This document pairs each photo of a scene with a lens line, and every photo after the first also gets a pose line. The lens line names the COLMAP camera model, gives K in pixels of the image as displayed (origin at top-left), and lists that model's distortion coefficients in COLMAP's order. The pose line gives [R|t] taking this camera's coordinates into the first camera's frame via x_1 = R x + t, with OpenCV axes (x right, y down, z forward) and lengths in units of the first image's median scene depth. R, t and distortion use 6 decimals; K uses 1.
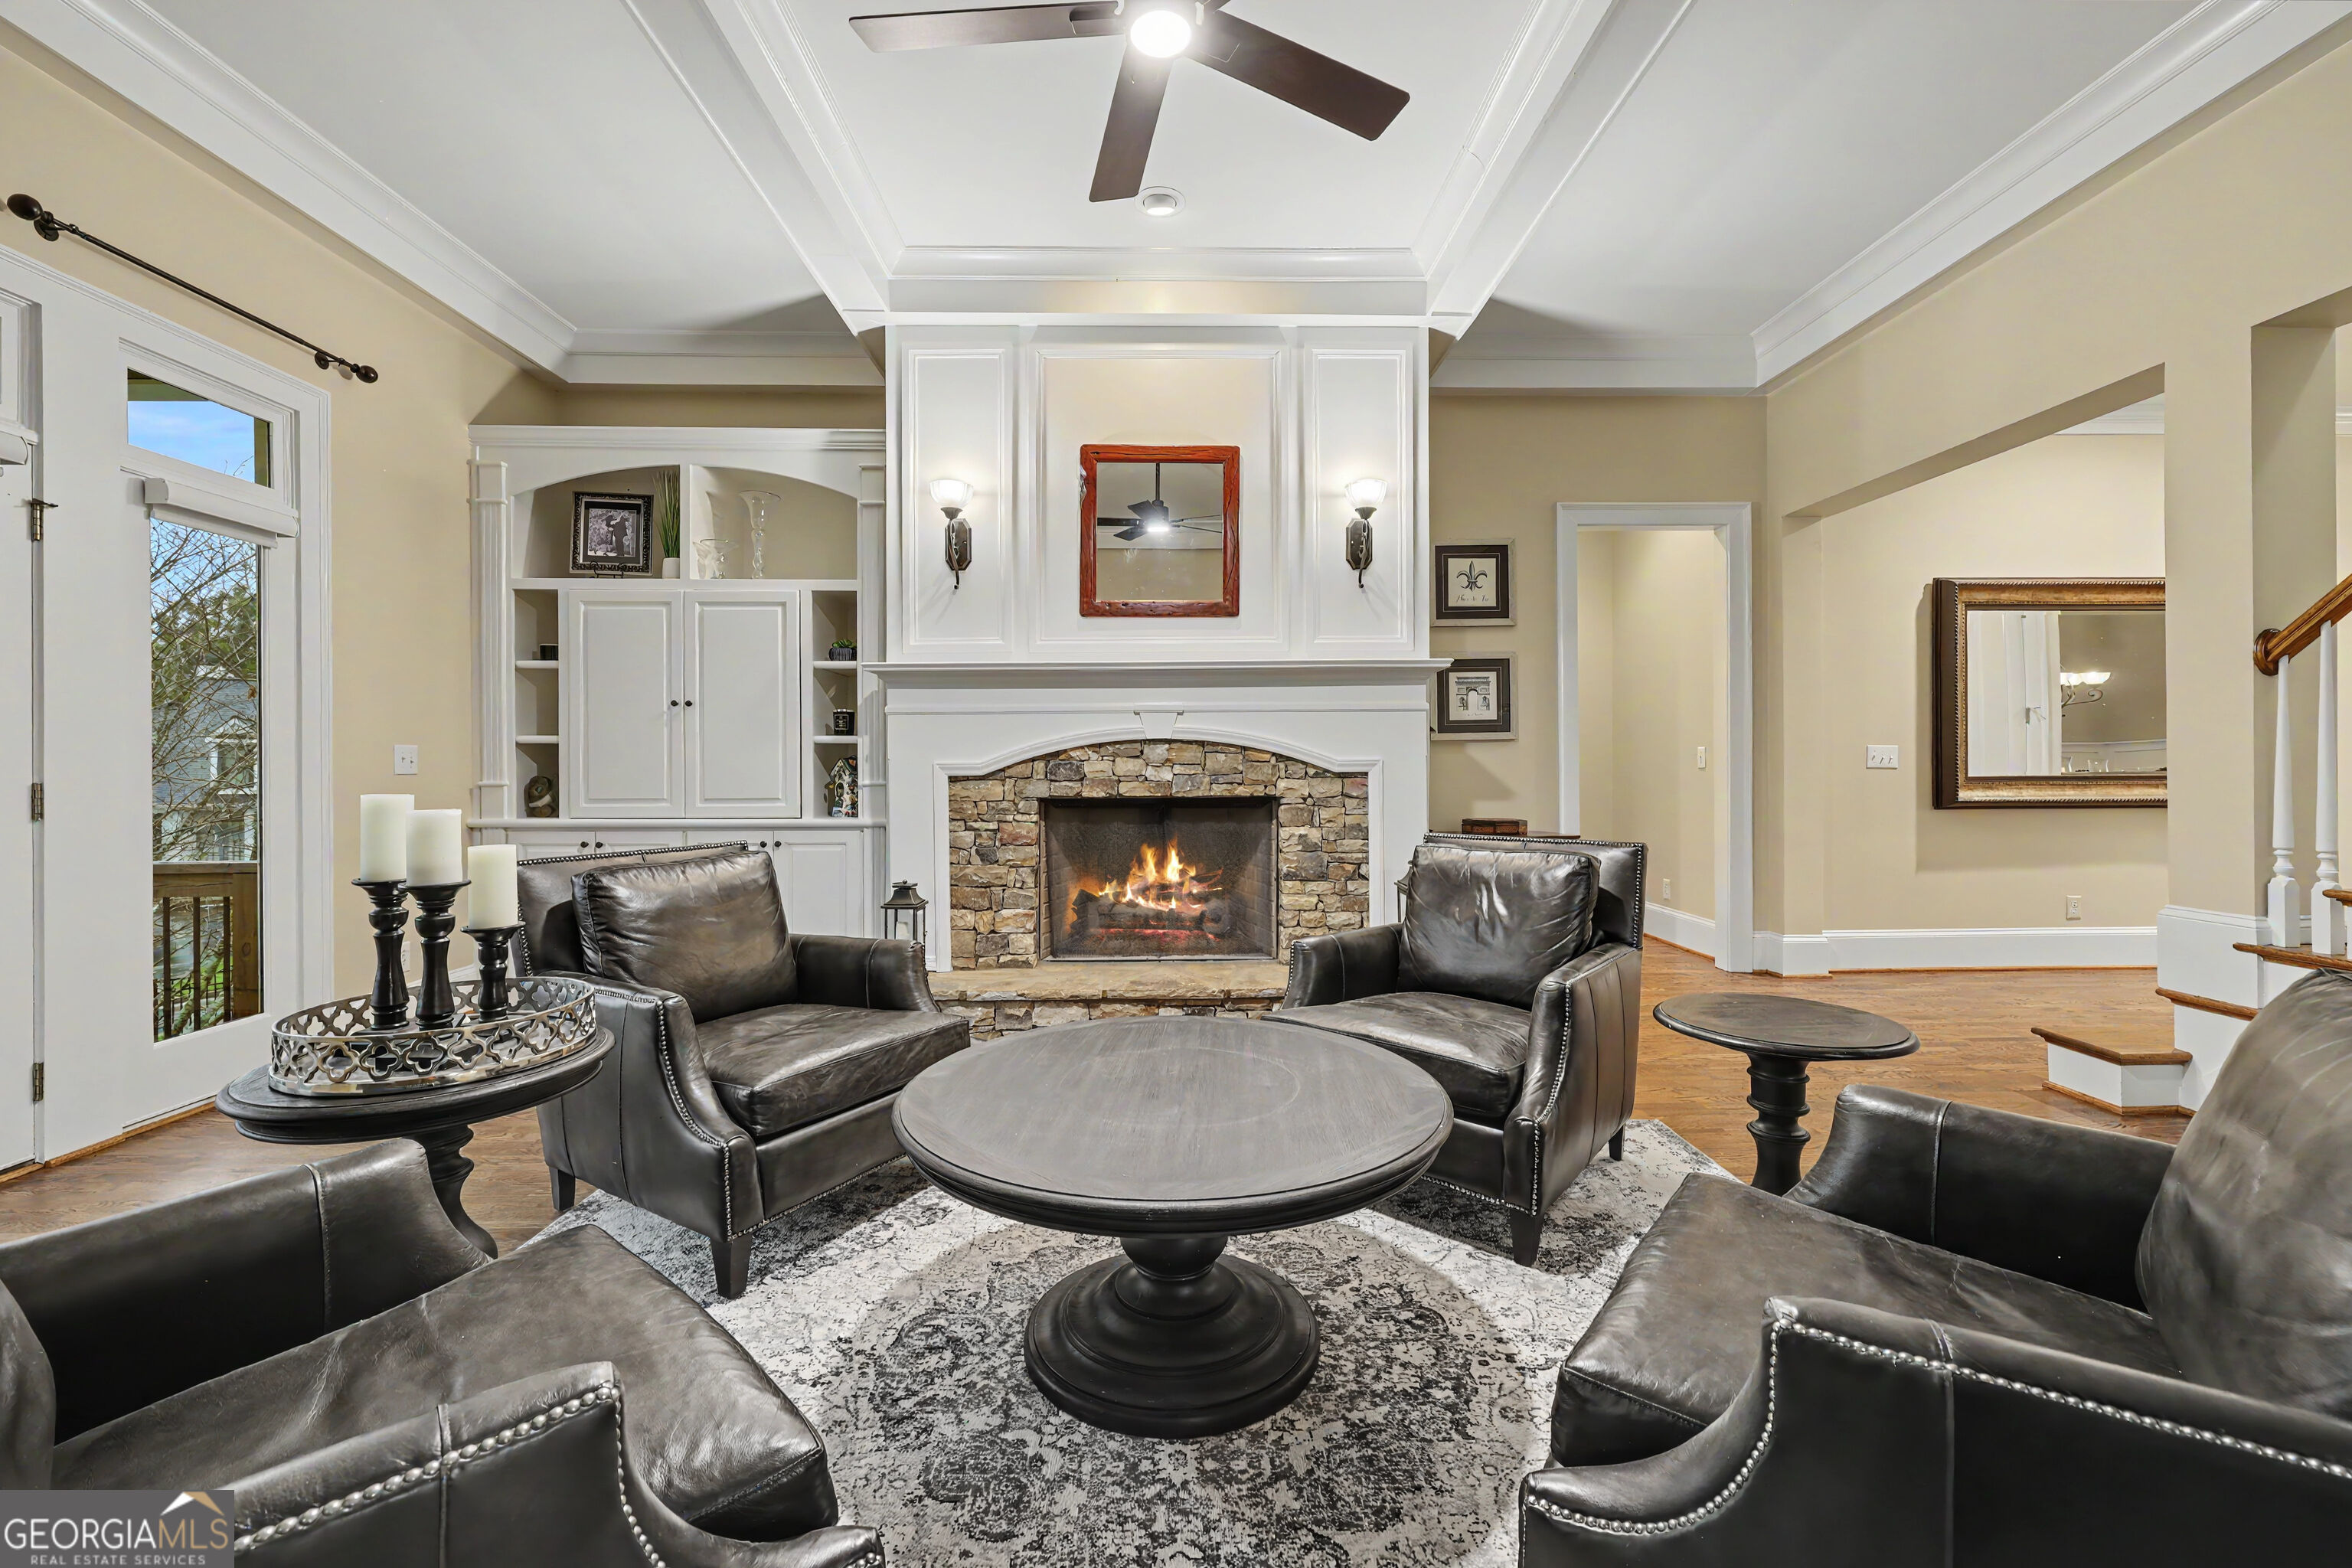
lens RADIAL K [[969.9, 0, 1176.1], [0, 969.9, 766.5], [0, 0, 1]] dist [0.001191, -0.000019]
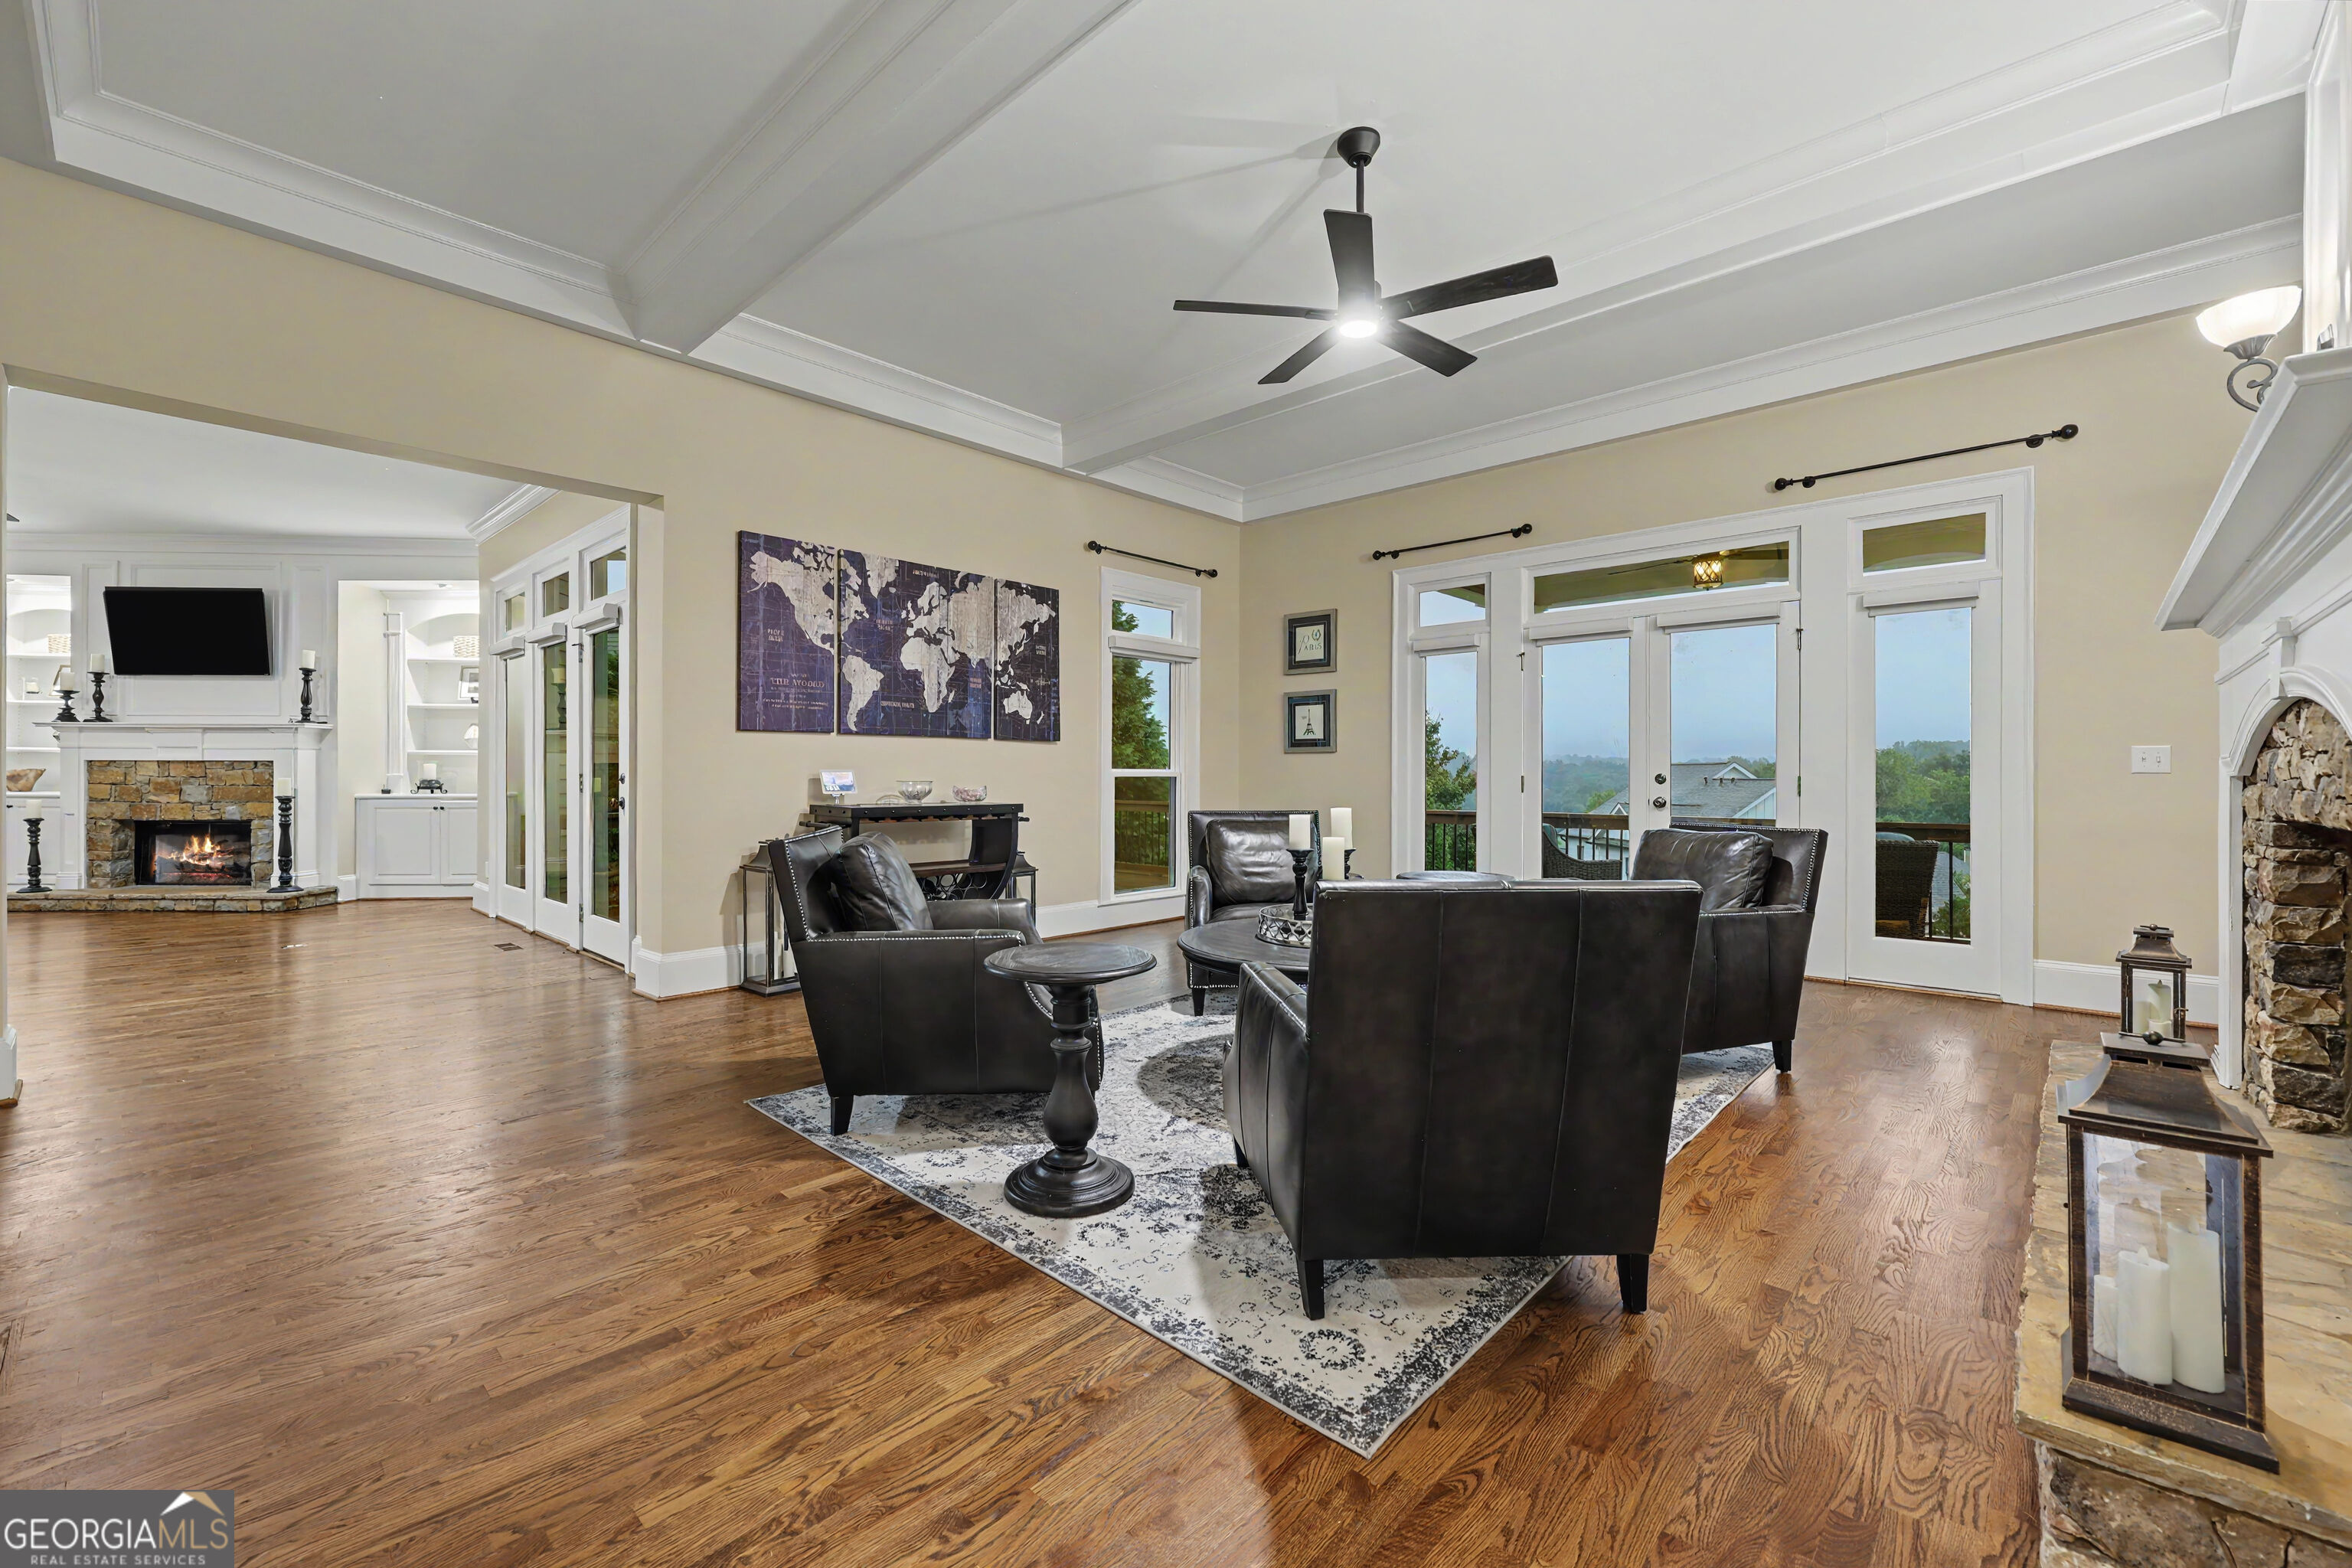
lens RADIAL K [[964.4, 0, 1172.9], [0, 964.4, 777.0], [0, 0, 1]] dist [0.000390, 0.000054]
pose [[-0.700967, 0.002487, -0.713189, 0.656494], [0.000725, 0.999996, 0.002775, 0.008050], [0.713193, 0.001428, -0.700966, 0.911485]]
